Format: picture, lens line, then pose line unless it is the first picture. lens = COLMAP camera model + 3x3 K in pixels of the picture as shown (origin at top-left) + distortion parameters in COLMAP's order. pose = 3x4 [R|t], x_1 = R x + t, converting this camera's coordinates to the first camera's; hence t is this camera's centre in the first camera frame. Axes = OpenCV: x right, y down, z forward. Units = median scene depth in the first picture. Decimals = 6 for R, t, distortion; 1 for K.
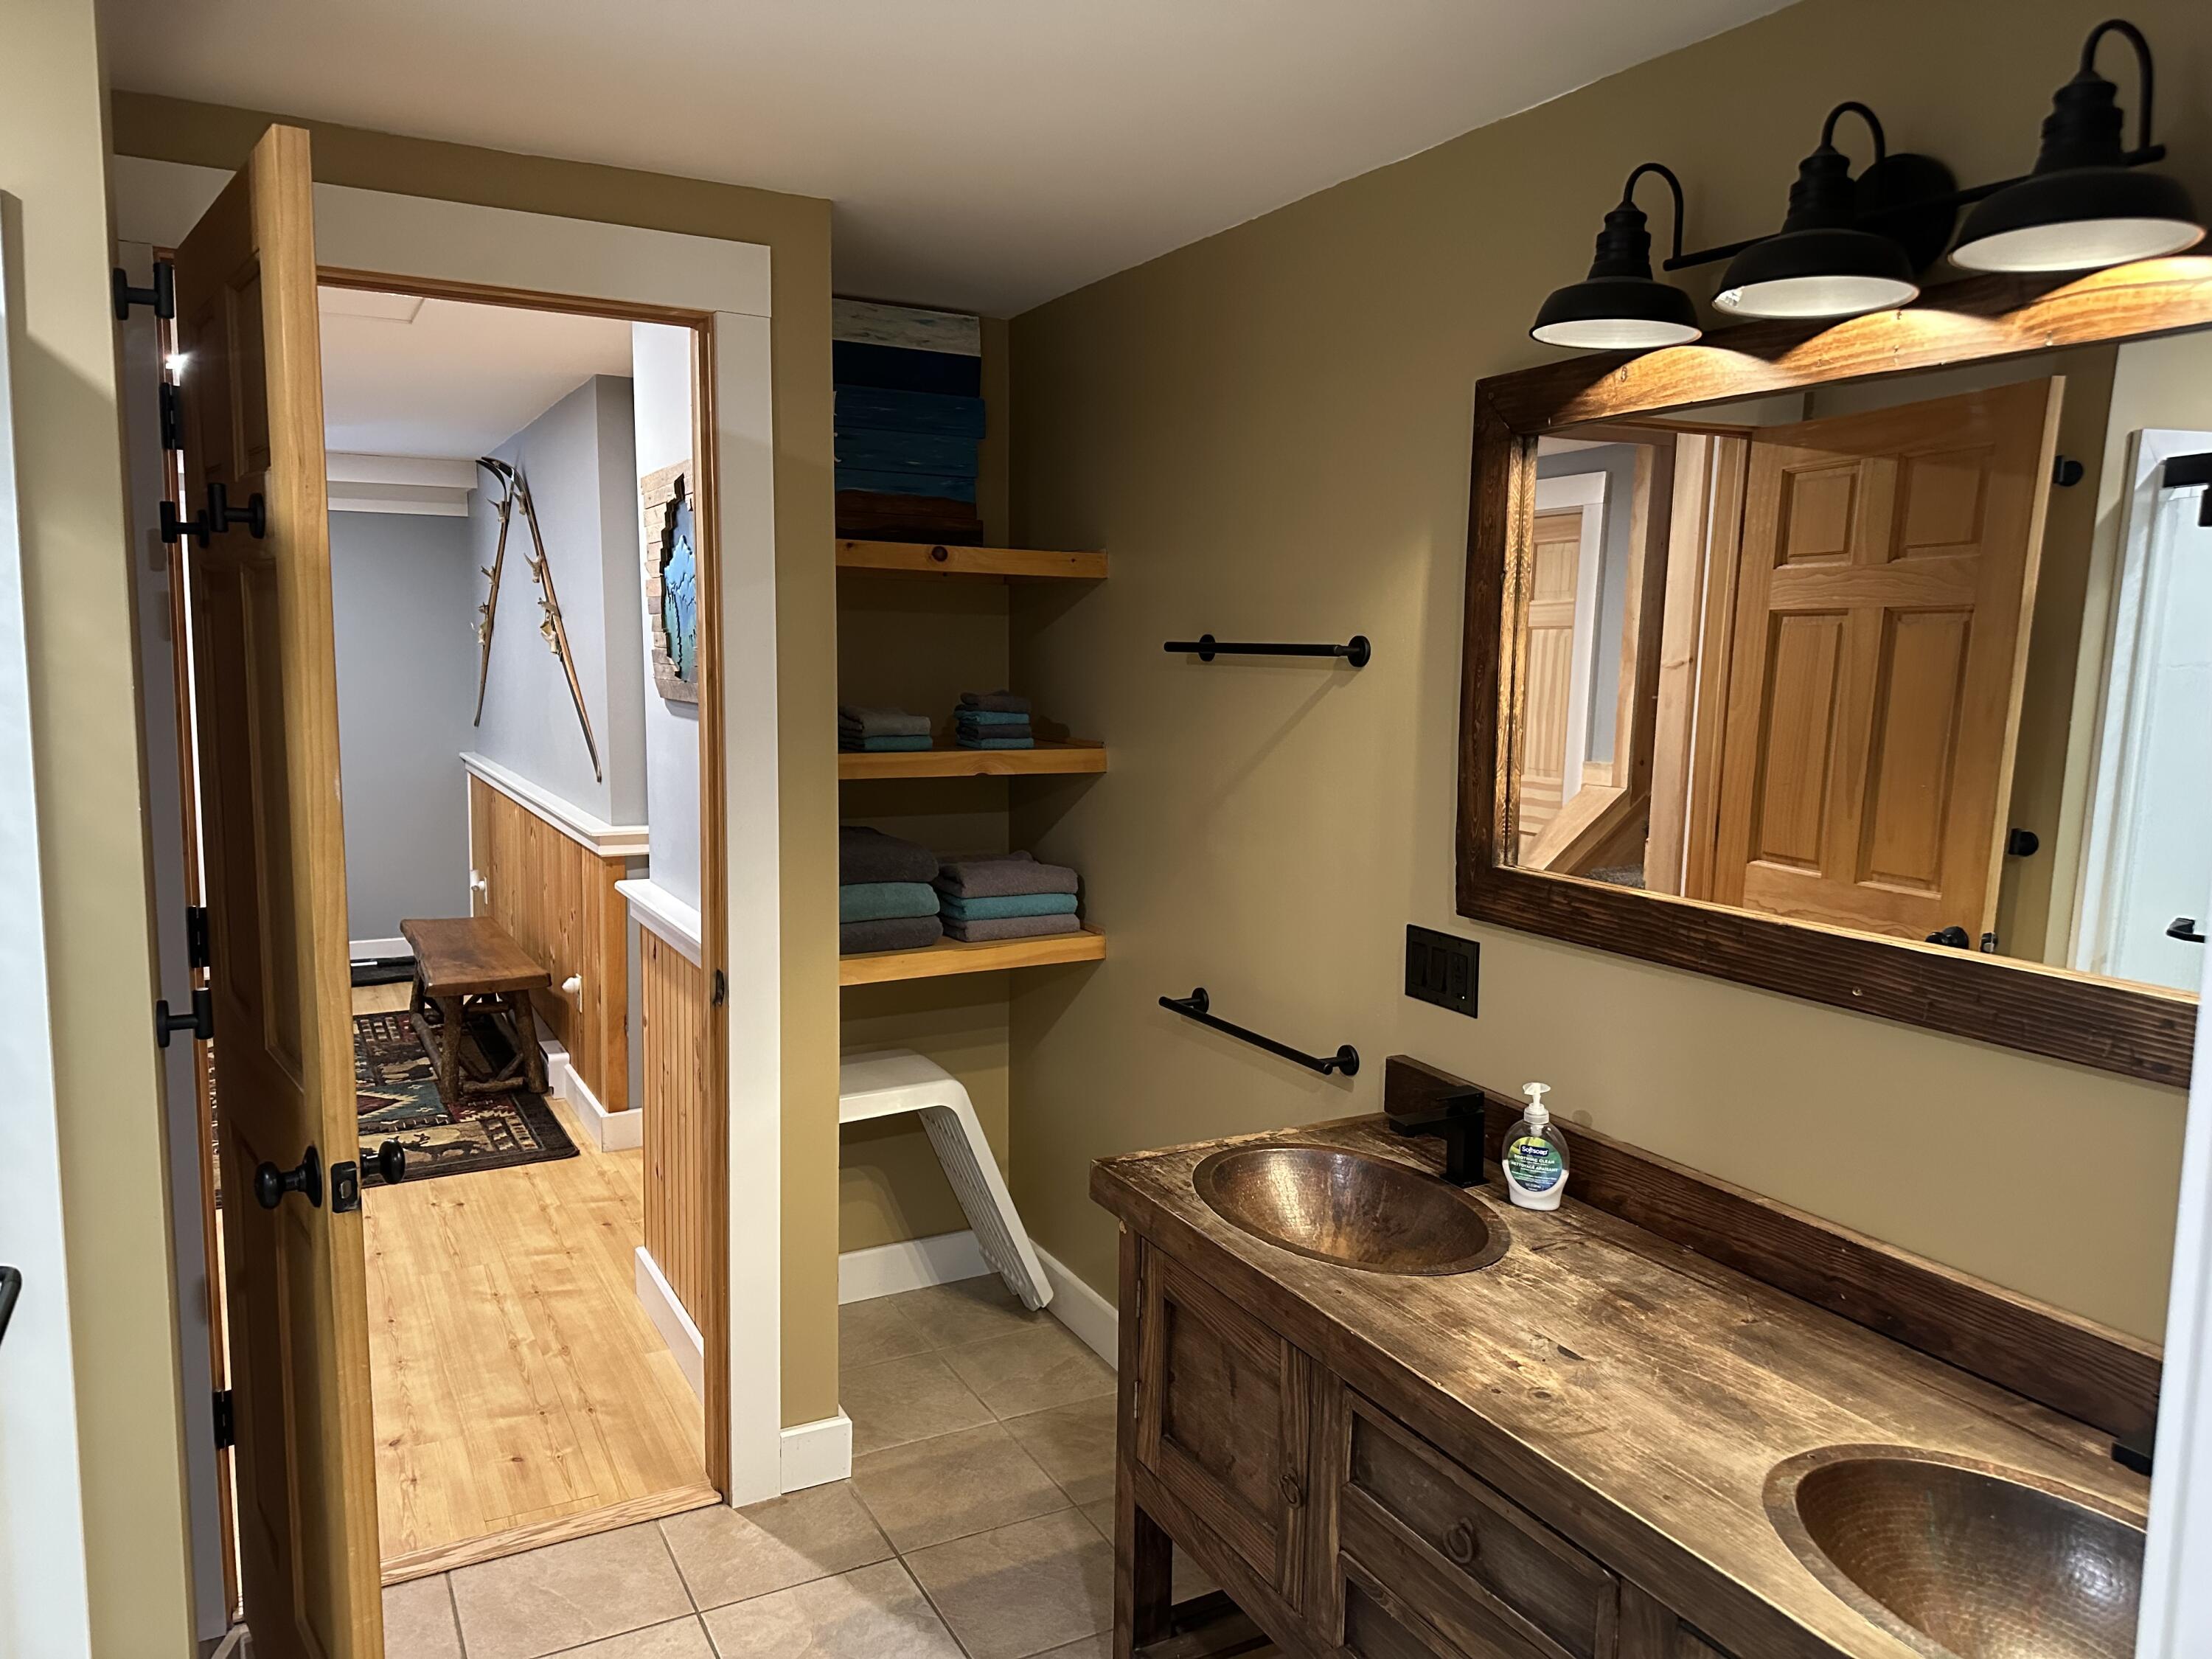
lens RADIAL K [[1561.0, 0, 1106.3], [0, 1561.0, 837.6], [0, 0, 1]] dist [0.026284, -0.020968]
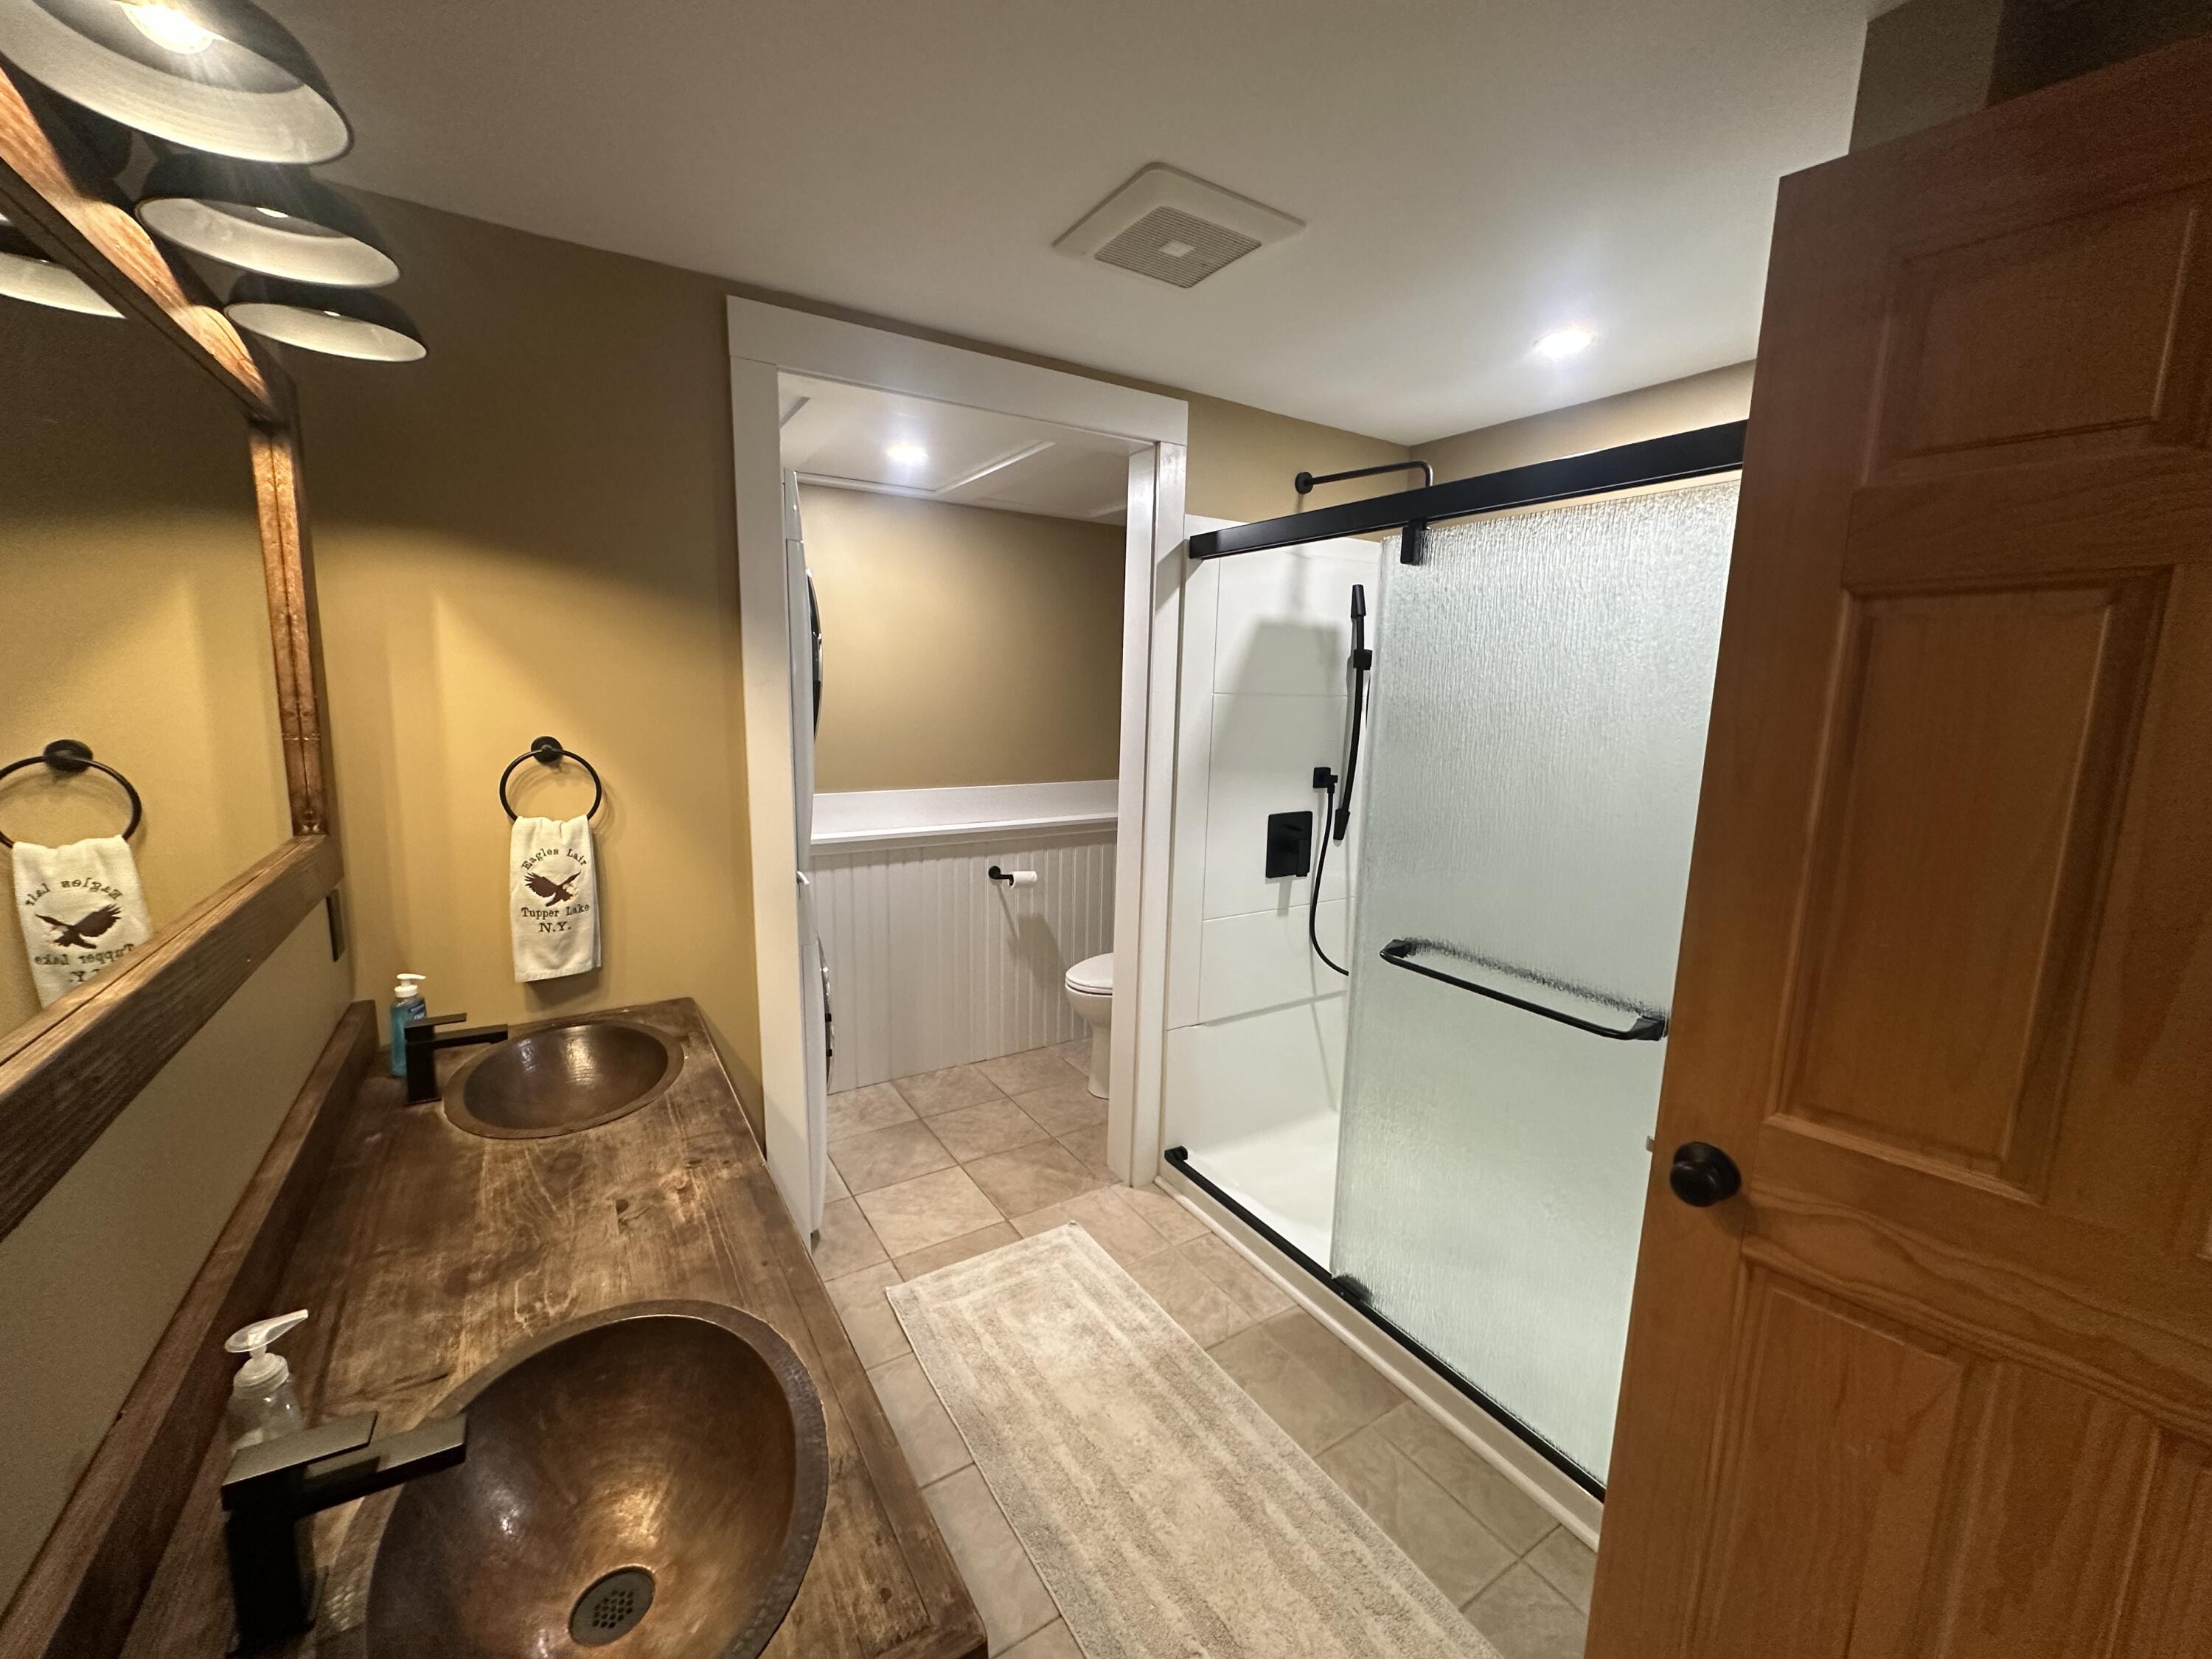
lens RADIAL K [[888.0, 0, 1103.9], [0, 888.0, 823.1], [0, 0, 1]] dist [0.000861, 0.000107]
pose [[-0.997046, -0.025033, -0.072619, -0.024273], [-0.044508, 0.958804, 0.280559, -0.163484], [0.062604, 0.282962, -0.957086, 1.503709]]
